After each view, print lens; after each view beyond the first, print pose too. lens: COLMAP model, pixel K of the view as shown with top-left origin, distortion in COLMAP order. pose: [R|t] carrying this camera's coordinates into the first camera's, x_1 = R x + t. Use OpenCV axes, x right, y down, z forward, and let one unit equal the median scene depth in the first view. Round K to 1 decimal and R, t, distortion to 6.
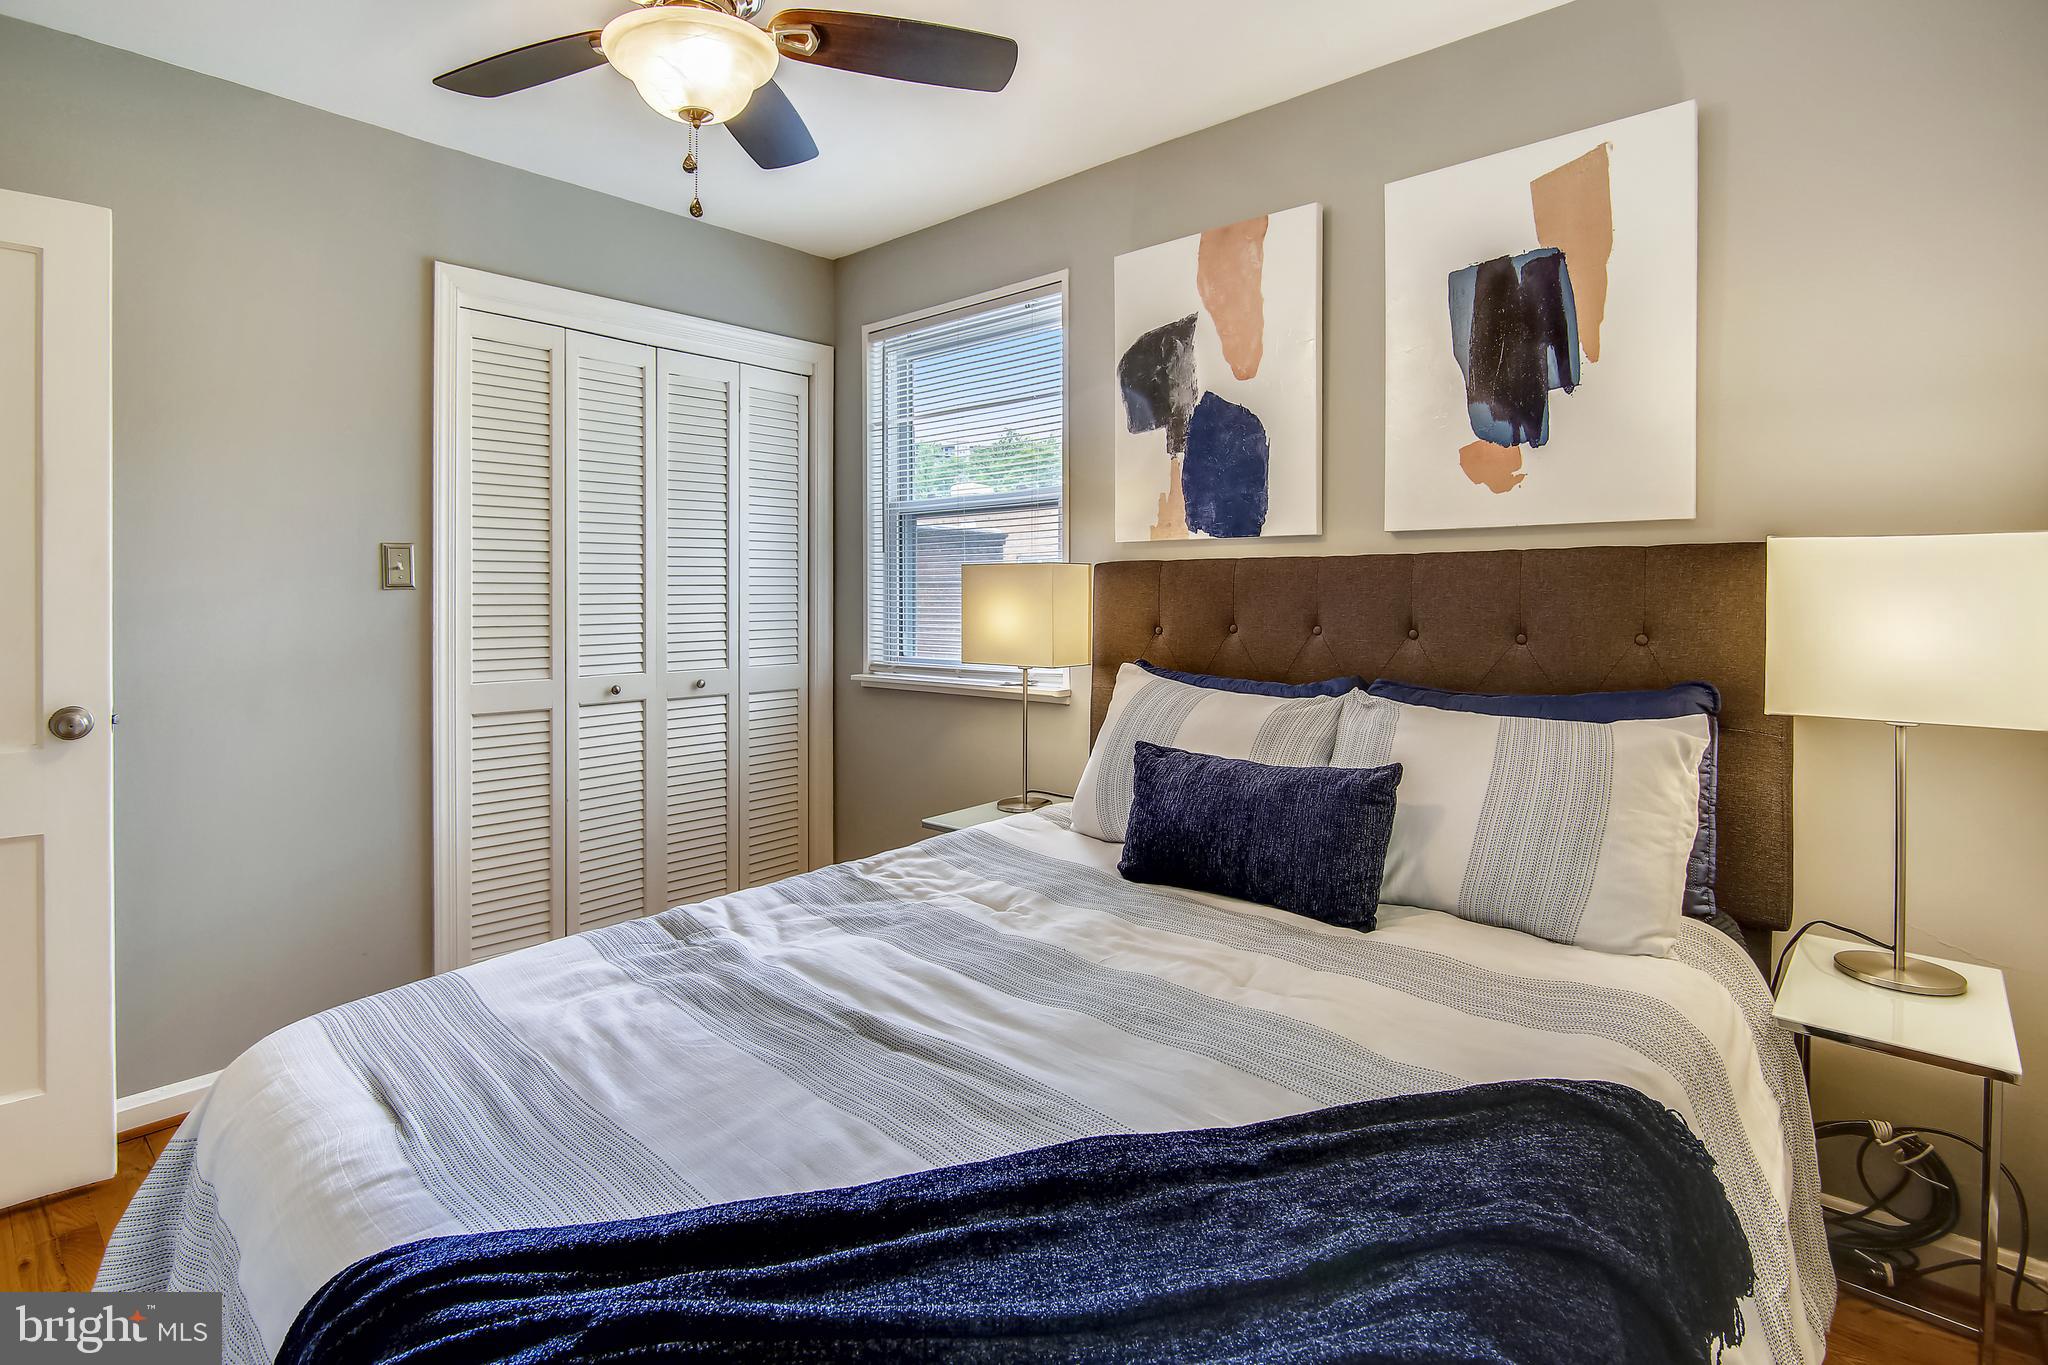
lens RADIAL K [[981.4, 0, 989.9], [0, 981.4, 604.0], [0, 0, 1]] dist [-0.030077, 0.010854]
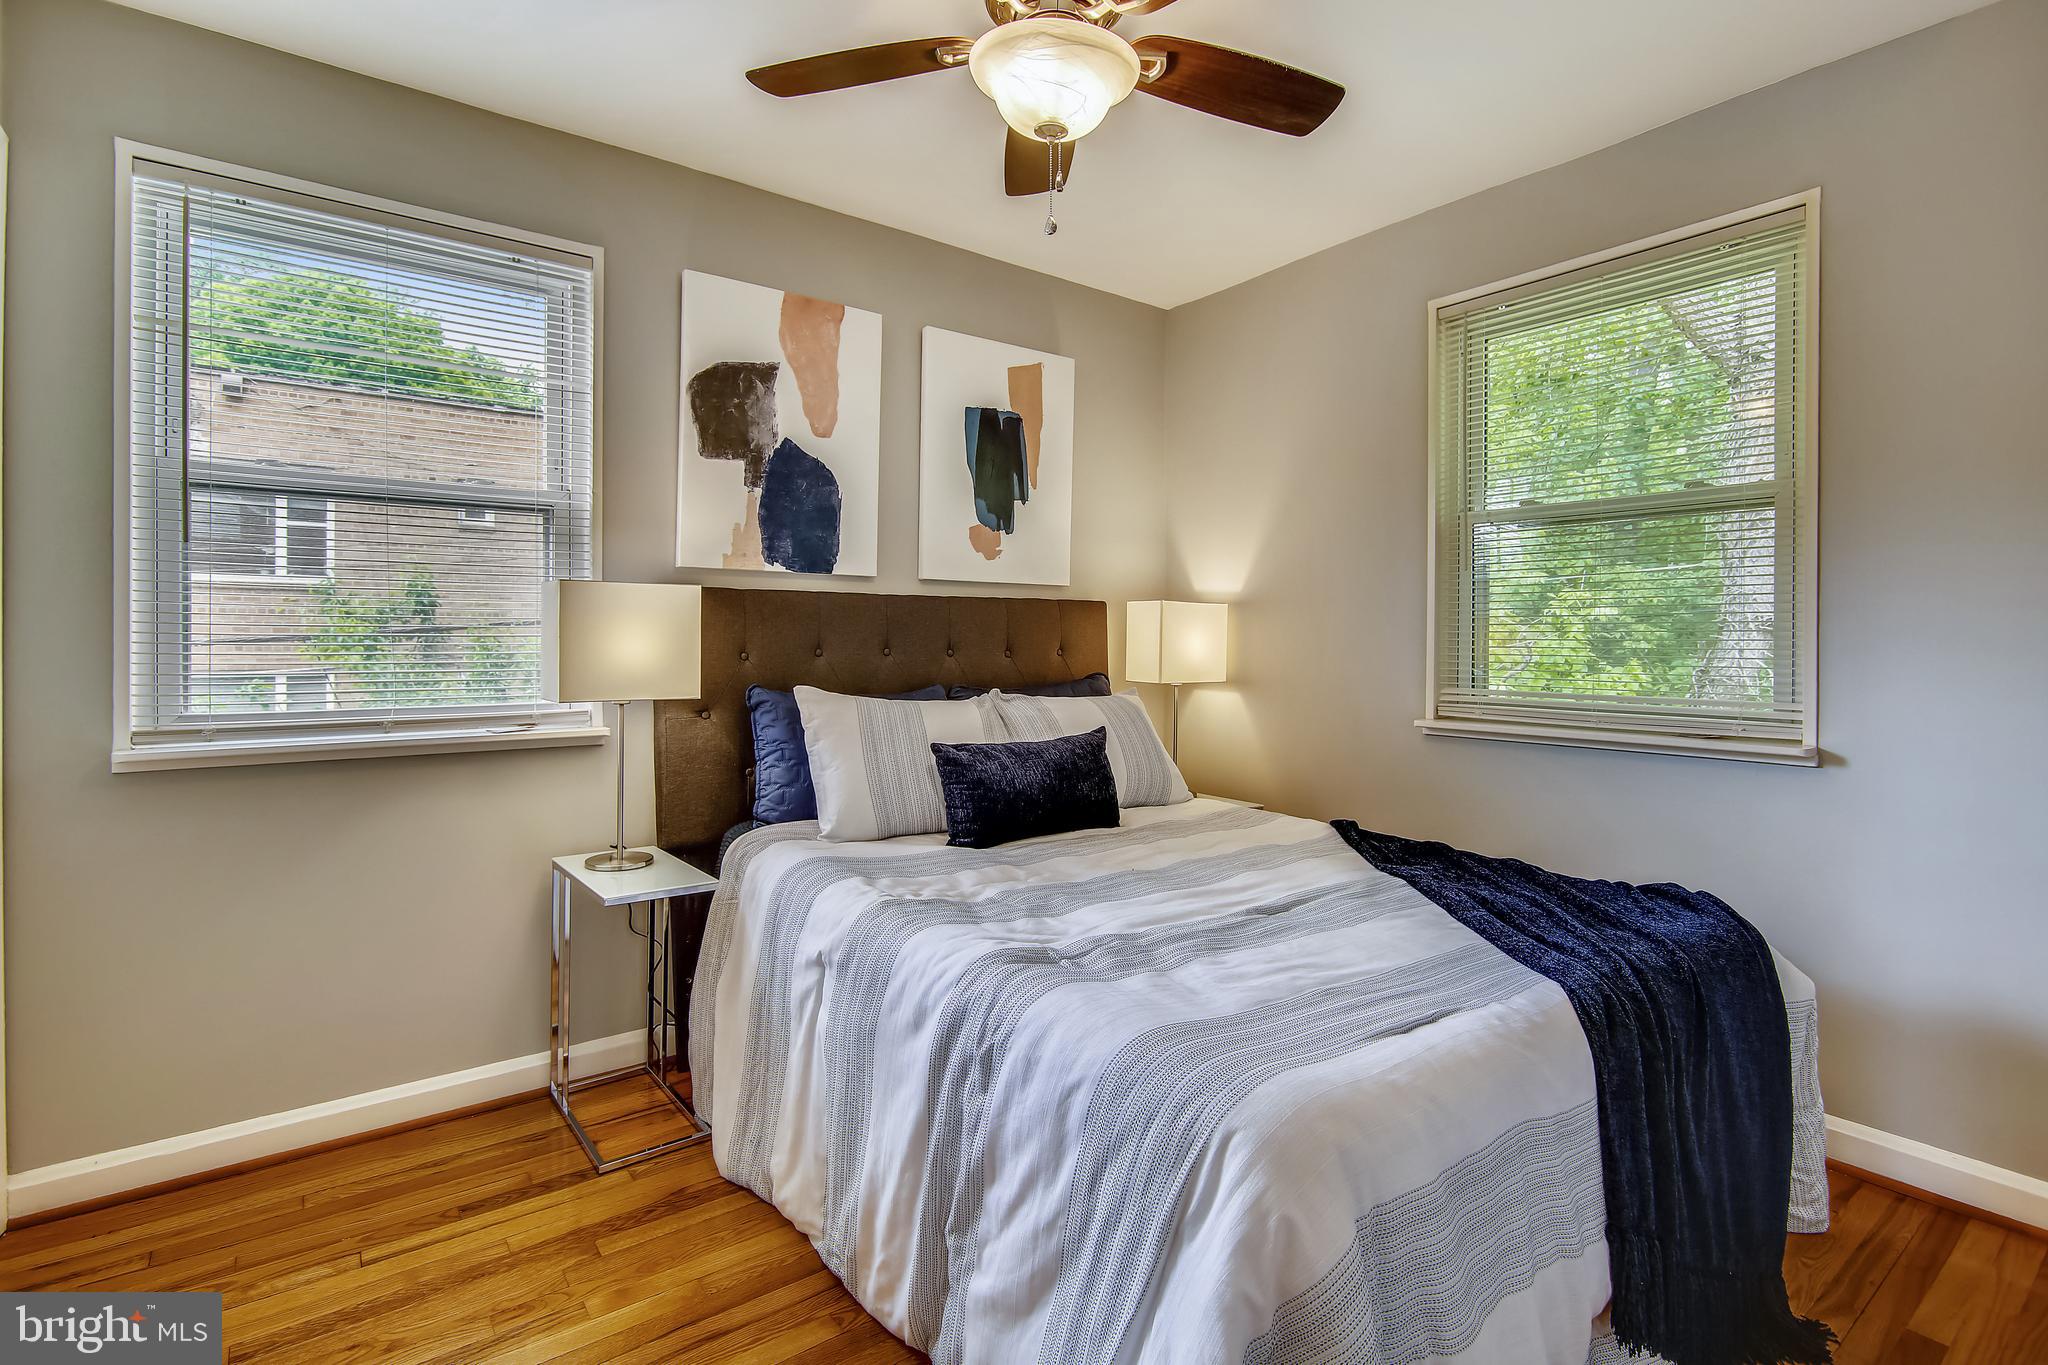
lens RADIAL K [[981.4, 0, 1030.2], [0, 981.4, 648.5], [0, 0, 1]] dist [-0.030077, 0.010854]
pose [[0.192071, -0.008904, 0.981341, -0.834112], [-0.001362, 0.999955, 0.009340, 0.009586], [-0.981380, -0.003130, 0.192050, 0.535520]]
